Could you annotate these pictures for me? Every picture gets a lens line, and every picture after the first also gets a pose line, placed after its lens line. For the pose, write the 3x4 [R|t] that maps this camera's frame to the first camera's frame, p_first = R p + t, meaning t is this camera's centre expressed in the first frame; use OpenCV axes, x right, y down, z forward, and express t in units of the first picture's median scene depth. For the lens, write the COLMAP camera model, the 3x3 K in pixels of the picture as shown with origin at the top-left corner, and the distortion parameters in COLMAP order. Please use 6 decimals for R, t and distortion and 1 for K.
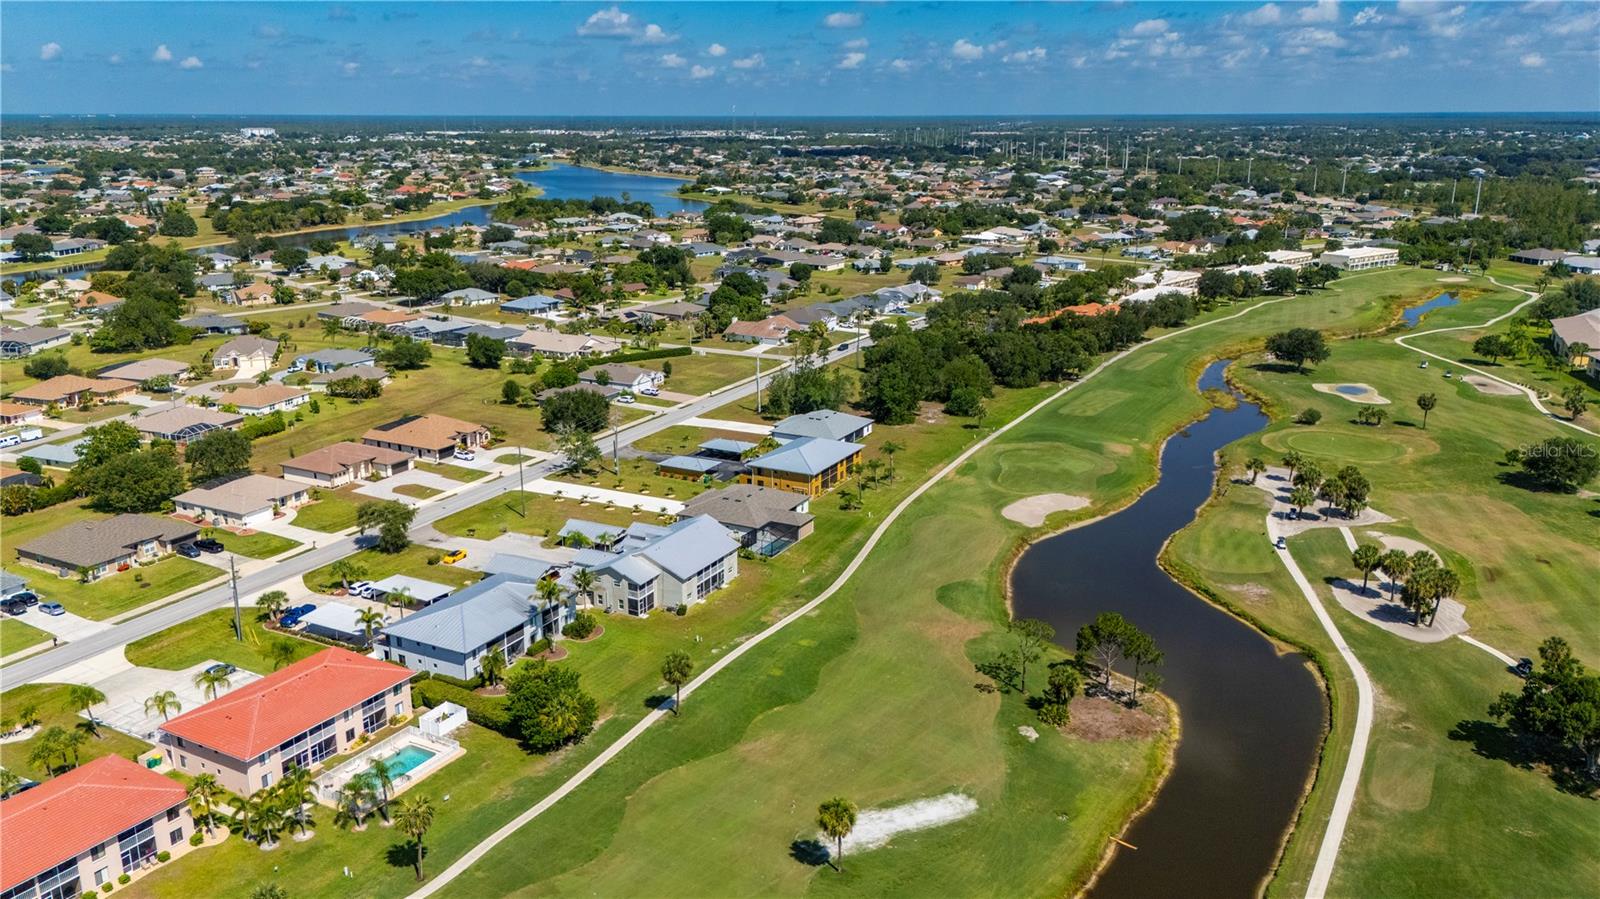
lens RADIAL K [[1190.1, 0, 800.0], [0, 1190.1, 449.5], [0, 0, 1]] dist [0.076749, -0.085254]
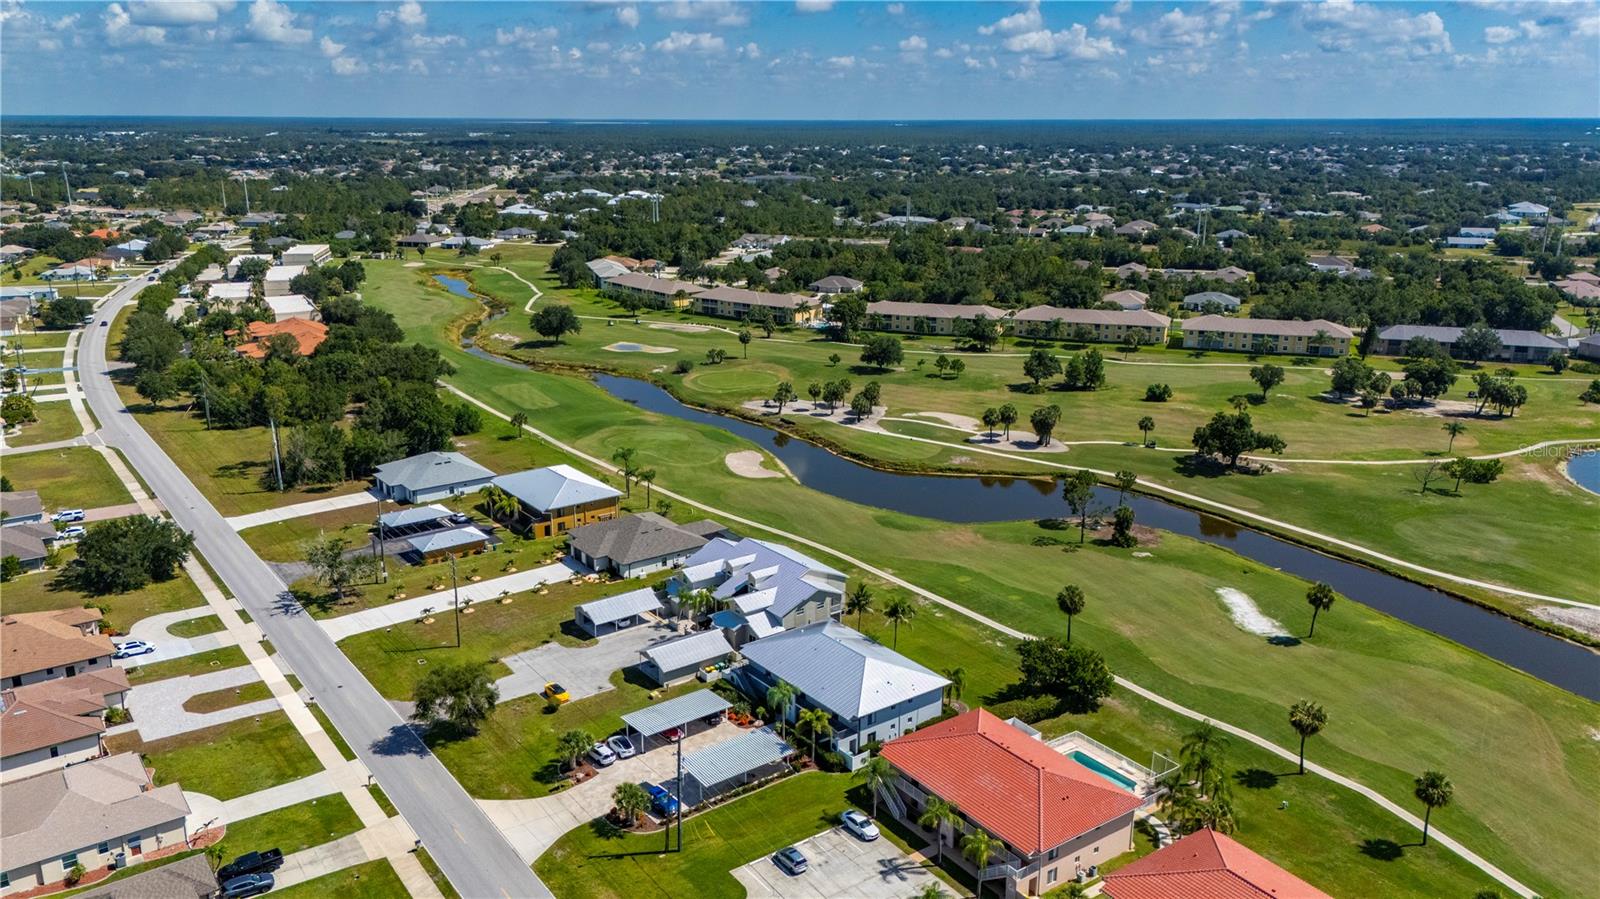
lens RADIAL K [[1187.5, 0, 804.2], [0, 1187.5, 451.3], [0, 0, 1]] dist [0.088147, -0.098975]
pose [[0.428151, -0.242643, 0.870523, -0.735539], [0.244030, 0.958538, 0.147154, -0.114304], [-0.870136, 0.149429, 0.469611, 0.421464]]
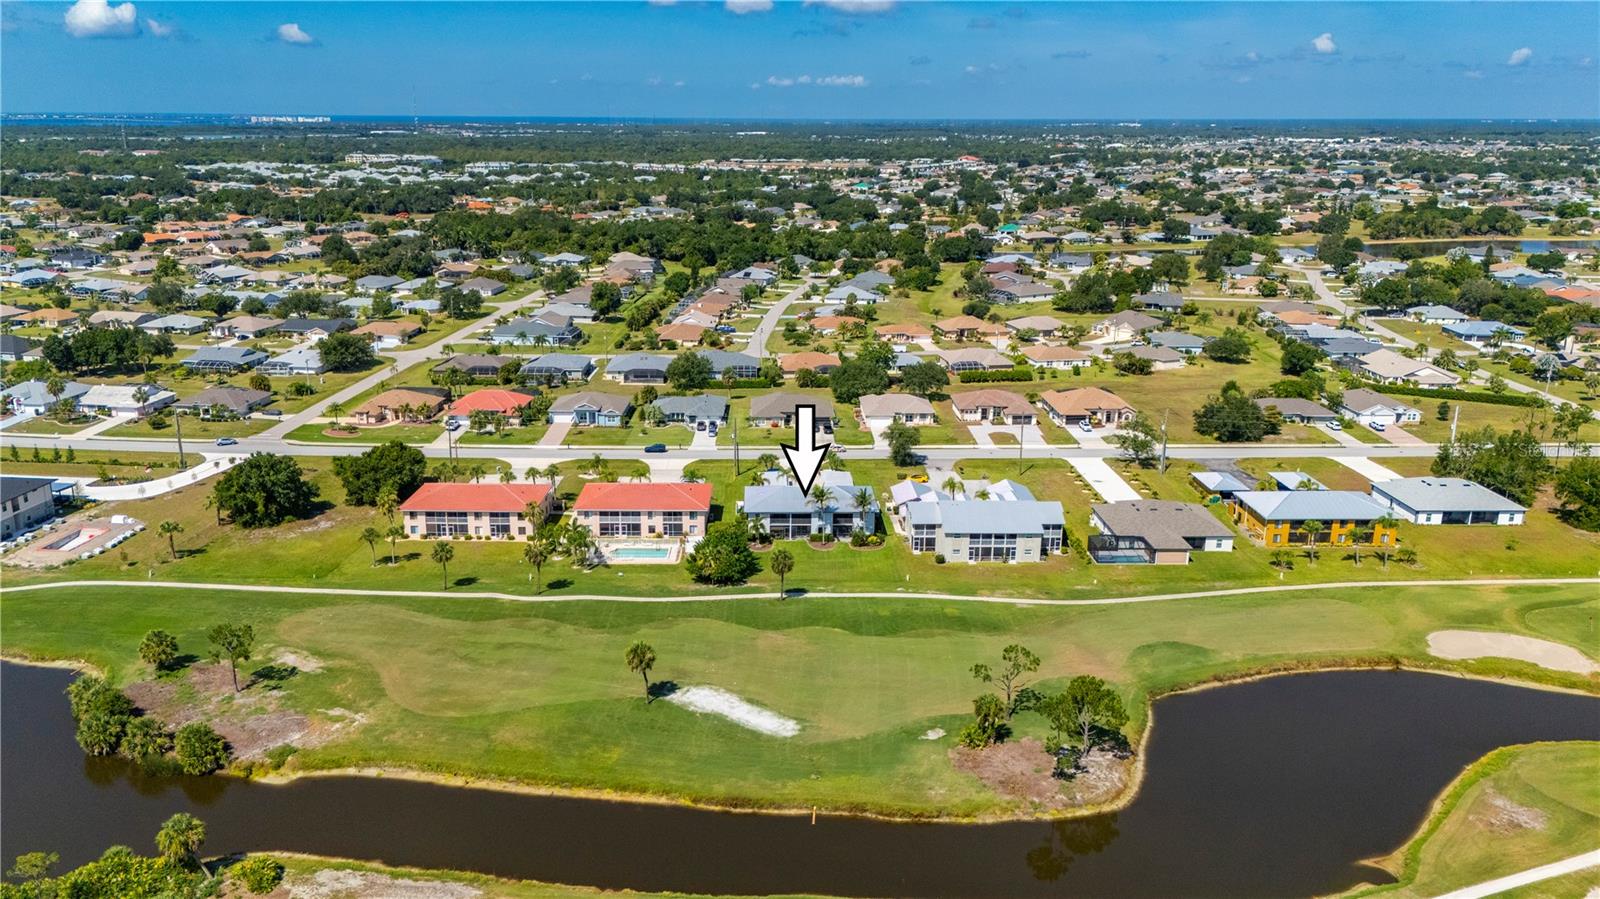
lens RADIAL K [[1184.5, 0, 791.2], [0, 1184.5, 448.8], [0, 0, 1]] dist [0.120485, -0.154501]
pose [[0.489462, 0.239240, -0.838565, 0.576898], [-0.243056, 0.960950, 0.132287, -0.061288], [0.837467, 0.139069, 0.528497, 0.213036]]
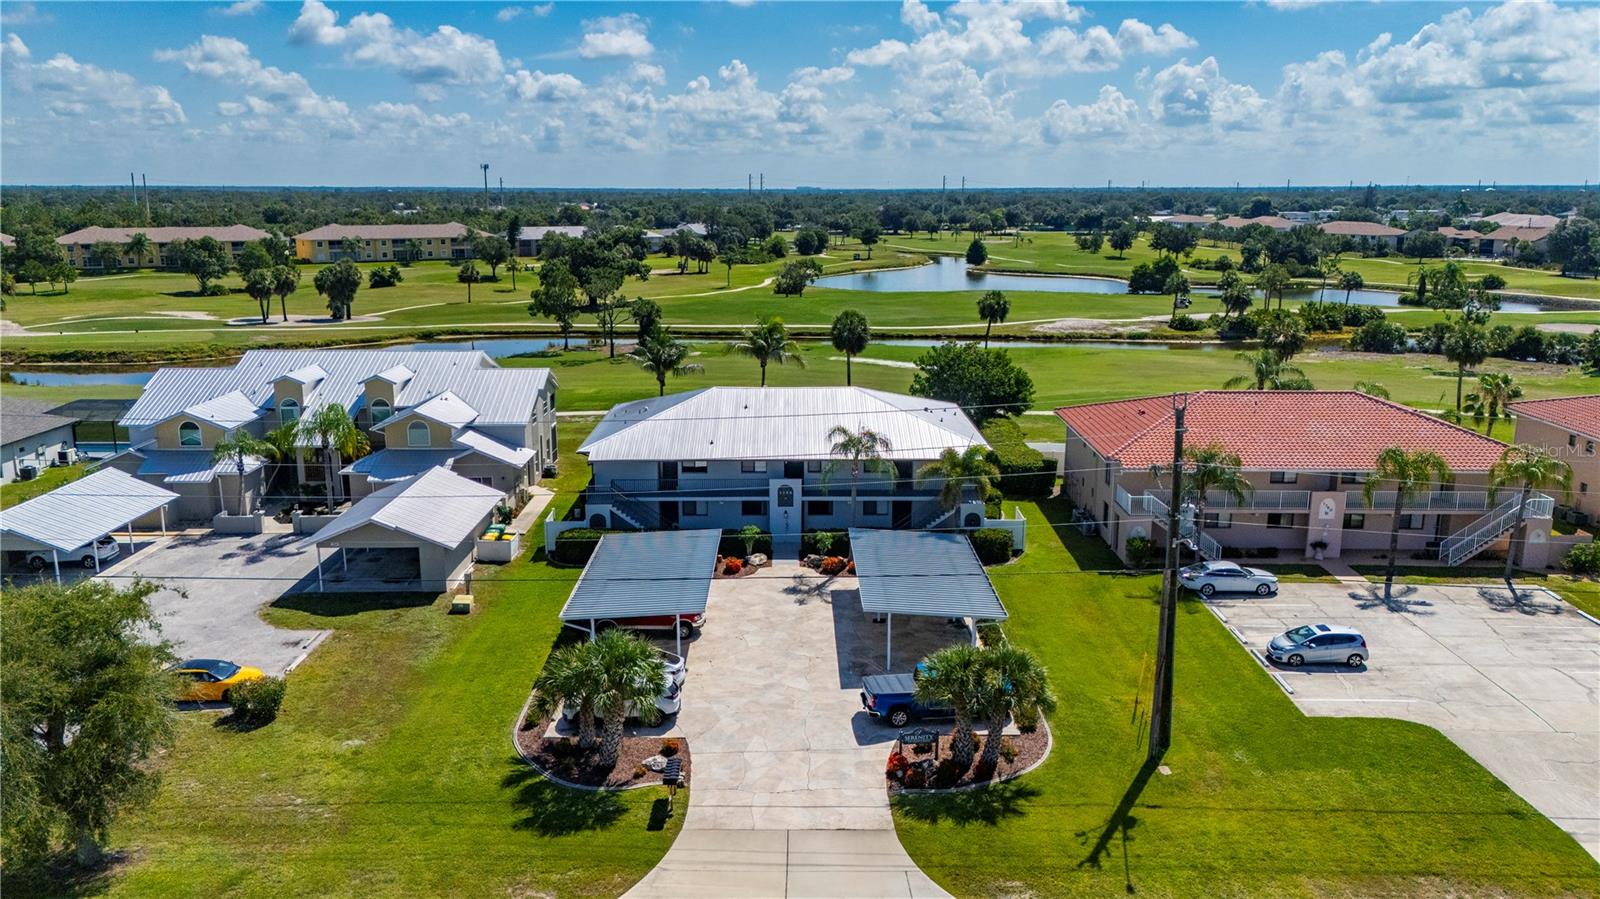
lens RADIAL K [[1174.3, 0, 805.2], [0, 1174.3, 445.5], [0, 0, 1]] dist [0.077416, -0.070795]
pose [[-0.473386, -0.189583, 0.860212, -0.473437], [0.237521, 0.912918, 0.331910, -0.004889], [-0.848227, 0.361440, -0.387132, 0.847198]]
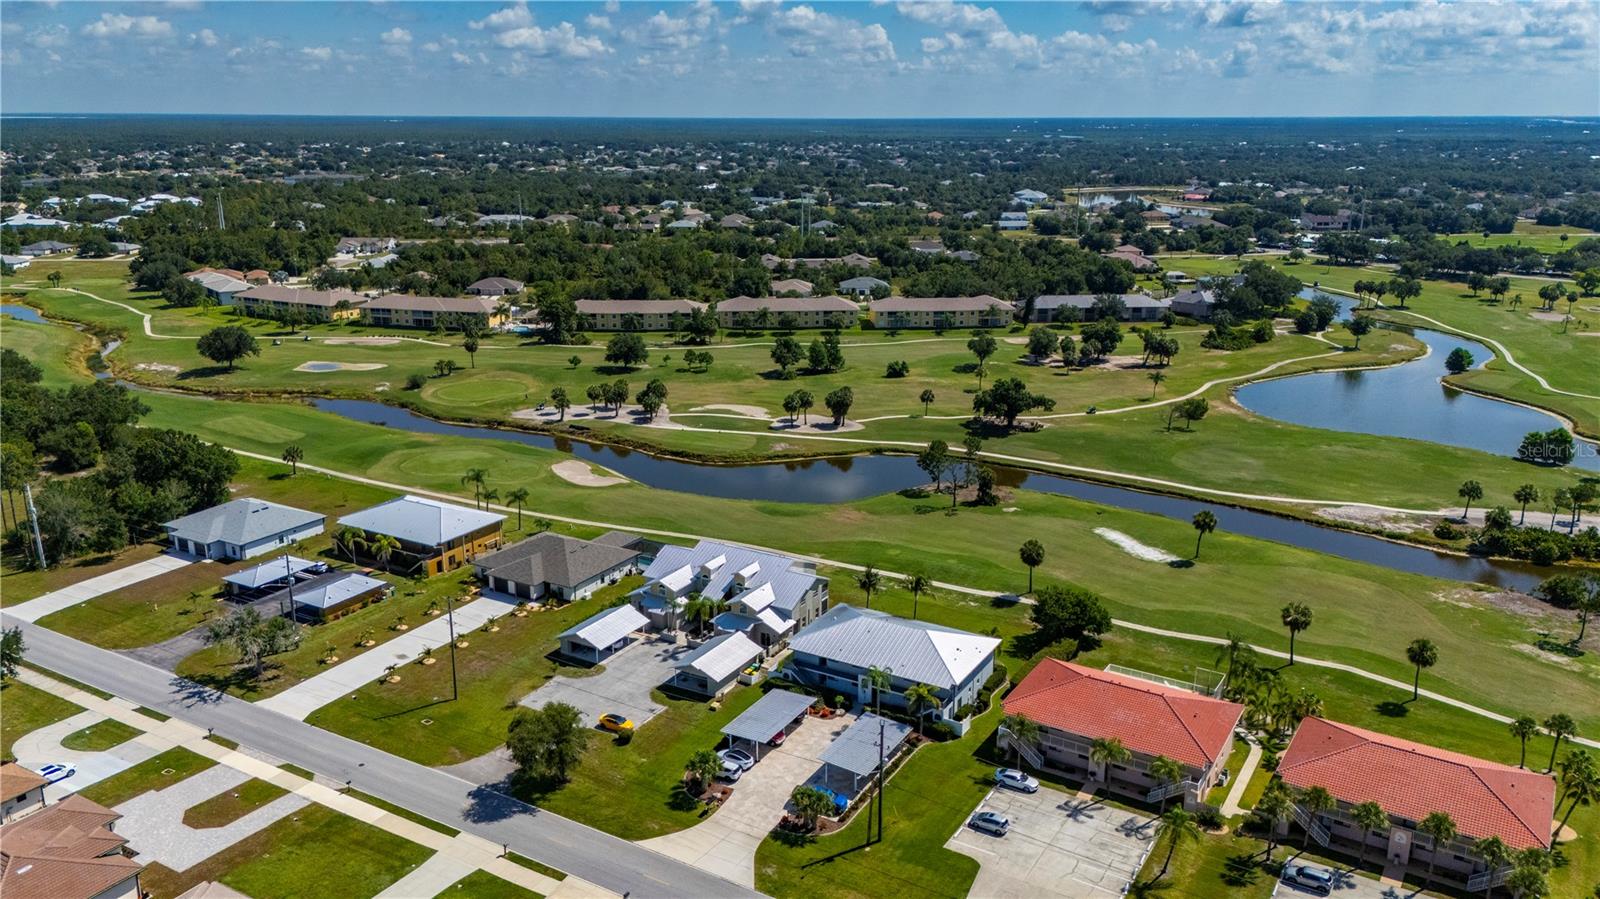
lens RADIAL K [[1187.5, 0, 804.2], [0, 1187.5, 451.3], [0, 0, 1]] dist [0.088147, -0.098975]
pose [[0.043822, -0.270590, 0.961697, -0.806375], [0.270746, 0.929815, 0.249282, -0.182370], [-0.961653, 0.249451, 0.114007, 0.670172]]
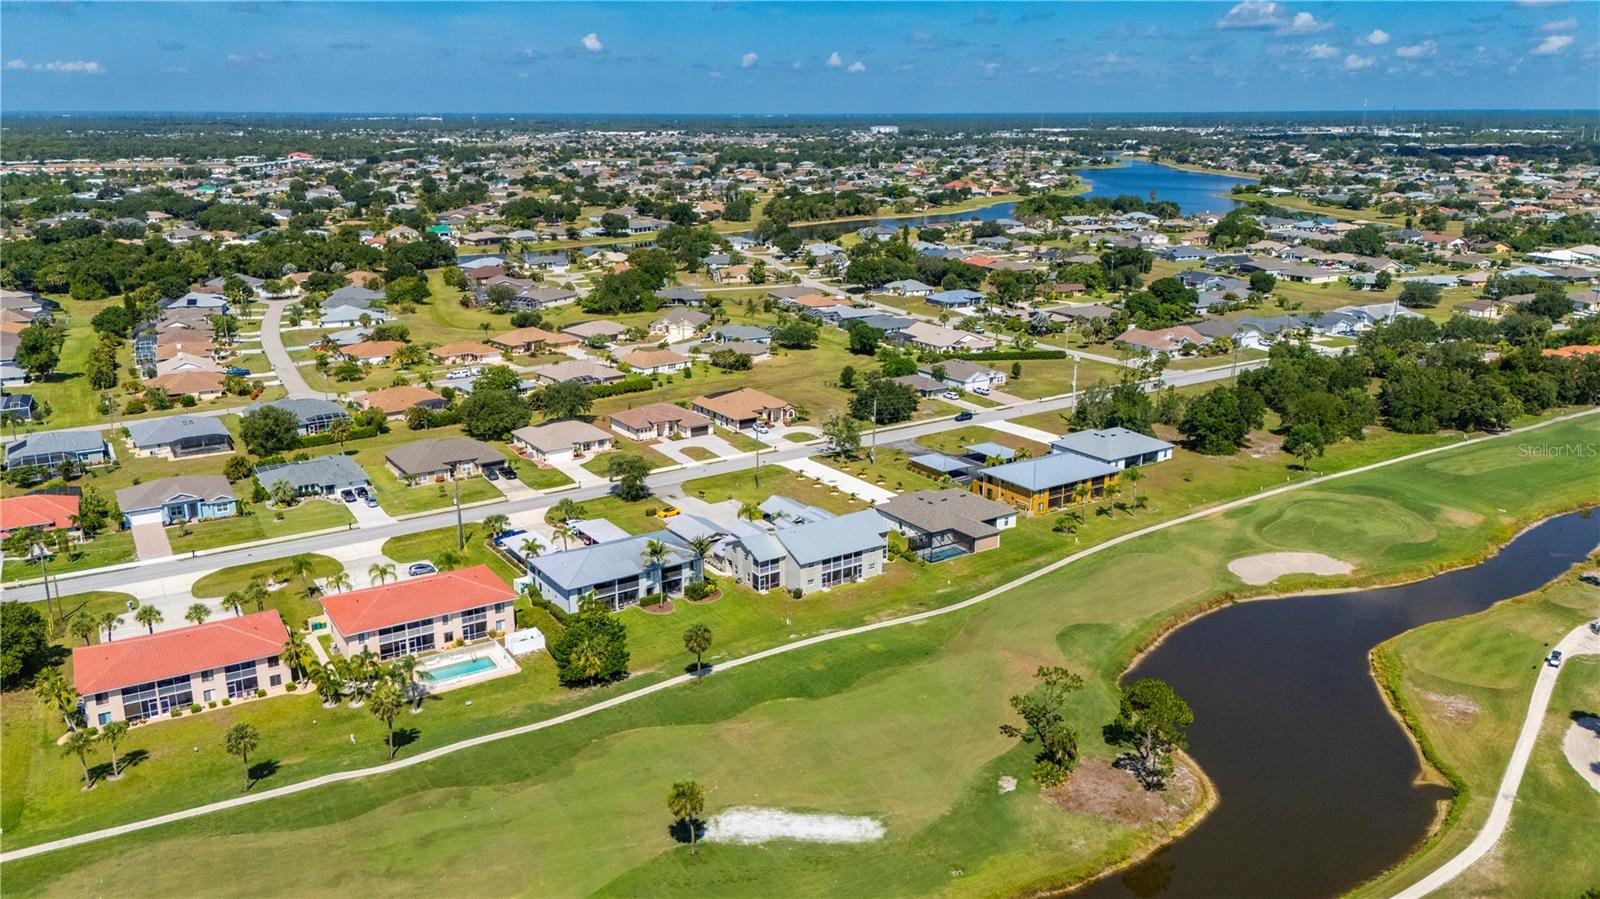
lens RADIAL K [[1187.5, 0, 804.2], [0, 1187.5, 451.3], [0, 0, 1]] dist [0.088147, -0.098975]
pose [[0.881273, 0.130354, -0.454275, 0.277166], [-0.128539, 0.991086, 0.035031, -0.019182], [0.454792, 0.027520, 0.890173, 0.062214]]
